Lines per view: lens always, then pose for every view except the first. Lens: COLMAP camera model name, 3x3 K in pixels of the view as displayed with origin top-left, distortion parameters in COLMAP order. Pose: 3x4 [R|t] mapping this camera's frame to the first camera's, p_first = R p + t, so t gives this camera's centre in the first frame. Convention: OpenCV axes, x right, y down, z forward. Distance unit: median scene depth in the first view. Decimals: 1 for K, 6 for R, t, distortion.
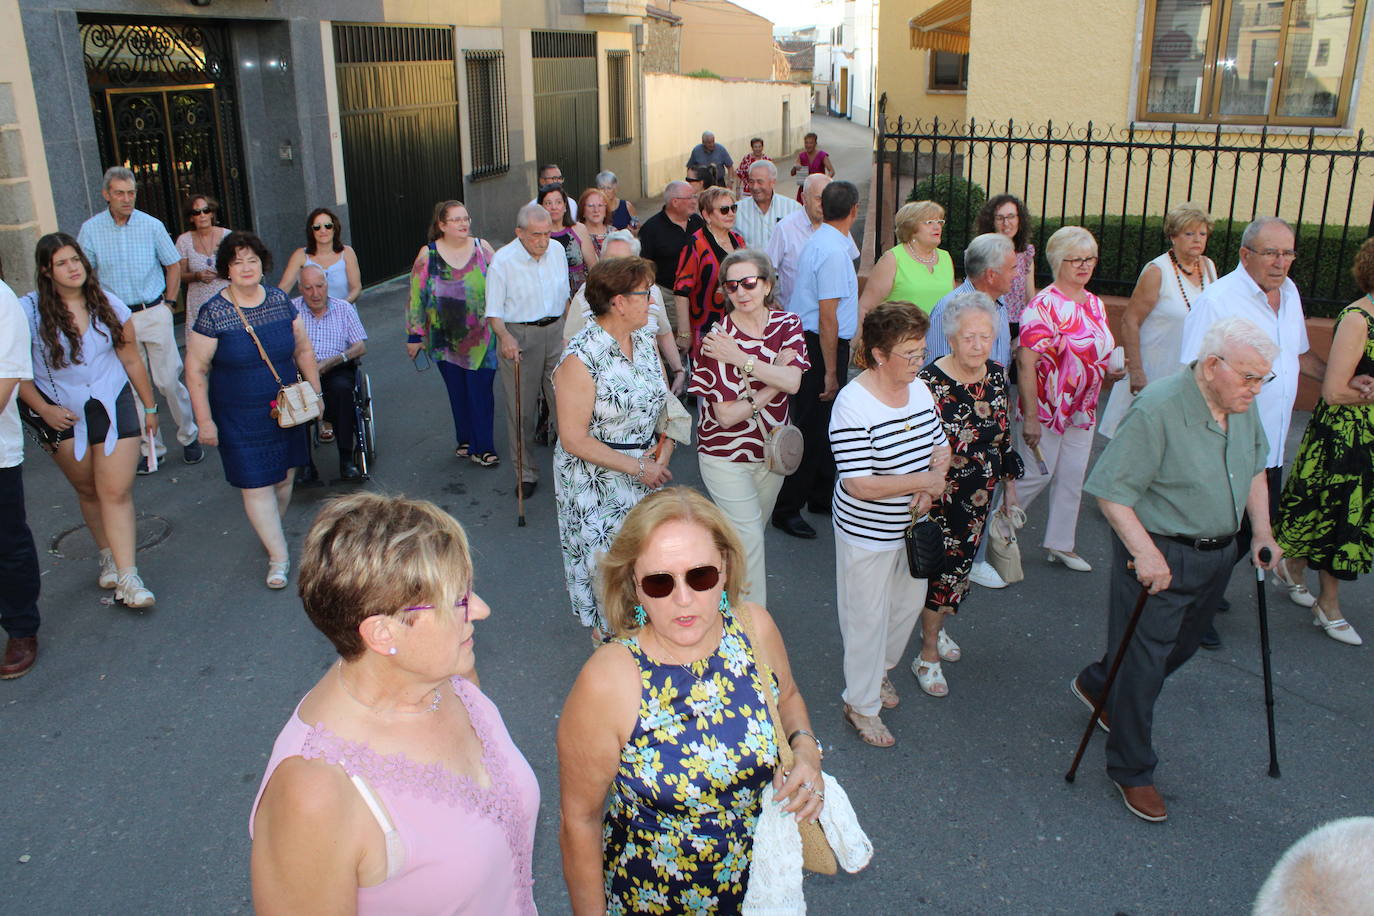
lens RADIAL K [[1136.3, 0, 687.0], [0, 1136.3, 458.0], [0, 0, 1]] dist [-0.164268, 0.143325]
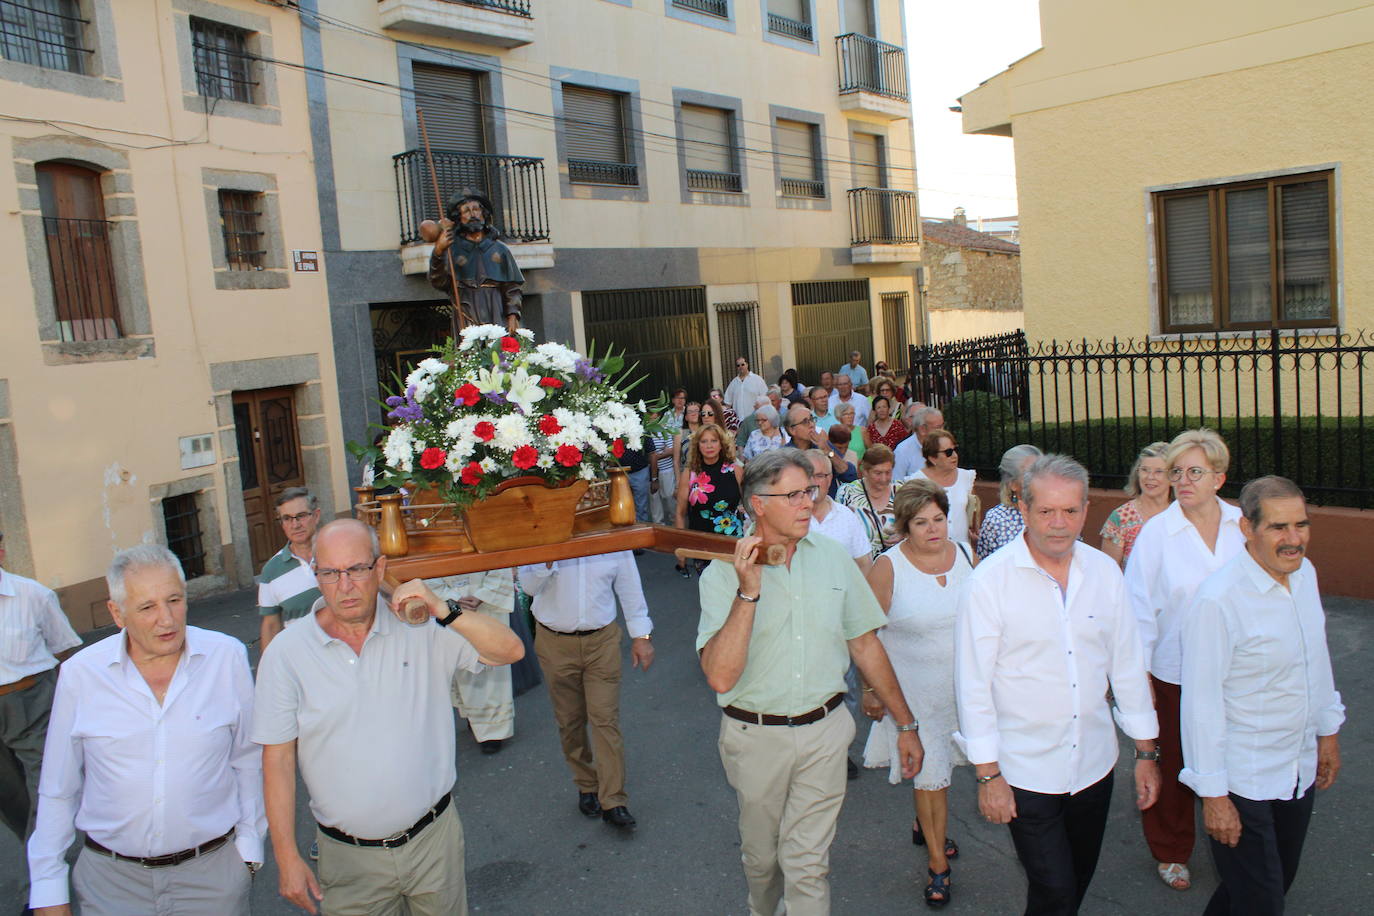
lens RADIAL K [[1136.3, 0, 687.0], [0, 1136.3, 458.0], [0, 0, 1]] dist [-0.164268, 0.143325]
pose [[0.929169, -0.020494, -0.369087, 0.299655], [-0.054186, 0.980125, -0.190836, 0.046033], [0.365663, 0.197318, 0.909591, -0.138435]]
